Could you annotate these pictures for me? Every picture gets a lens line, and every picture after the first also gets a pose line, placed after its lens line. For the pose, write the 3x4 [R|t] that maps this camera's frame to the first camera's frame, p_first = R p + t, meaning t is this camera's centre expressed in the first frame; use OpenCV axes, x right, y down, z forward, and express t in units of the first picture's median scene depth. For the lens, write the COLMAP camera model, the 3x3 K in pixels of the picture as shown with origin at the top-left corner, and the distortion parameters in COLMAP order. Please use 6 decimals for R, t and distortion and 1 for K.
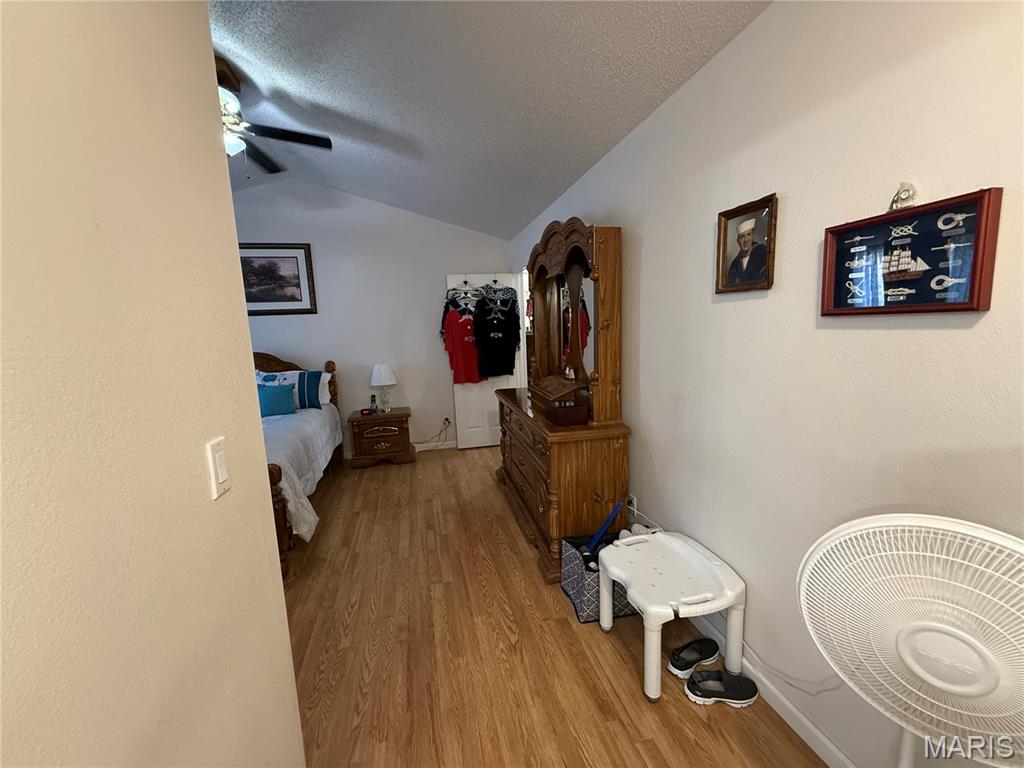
lens RADIAL K [[407.9, 0, 509.1], [0, 407.9, 383.9], [0, 0, 1]] dist [-0.000867, -0.000077]
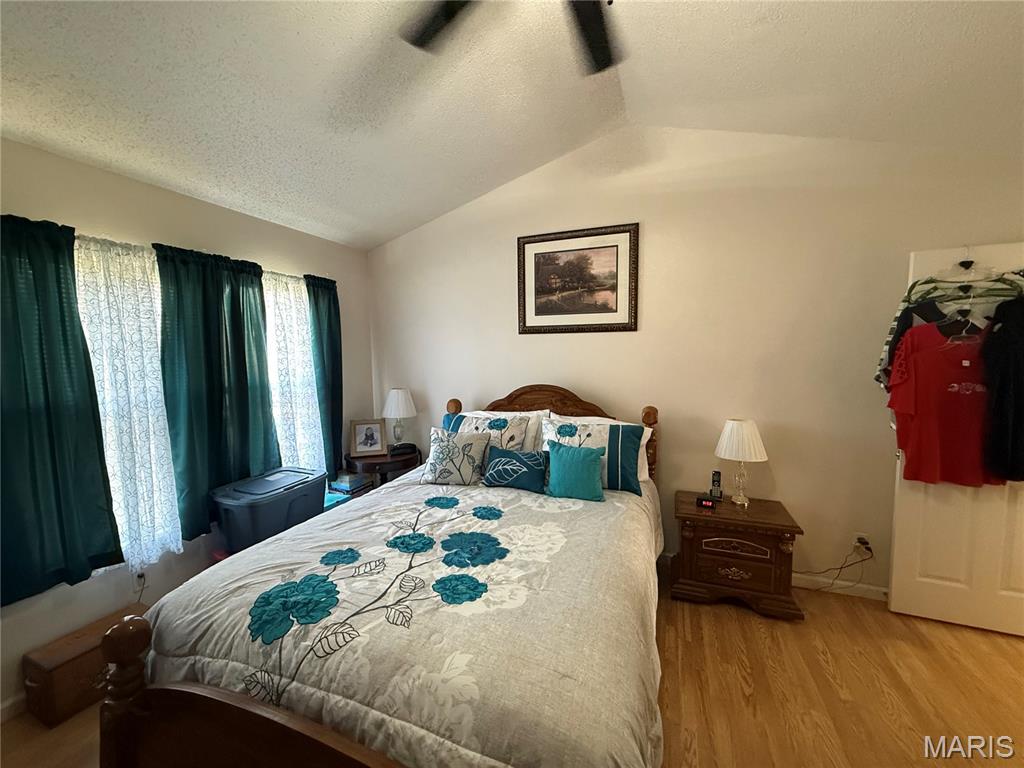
lens RADIAL K [[407.9, 0, 509.1], [0, 407.9, 383.9], [0, 0, 1]] dist [-0.000867, -0.000077]
pose [[0.817309, 0.081500, -0.570406, -0.265515], [-0.099326, 0.995055, -0.000147, -0.069630], [0.567574, 0.056777, 0.821363, 0.366162]]
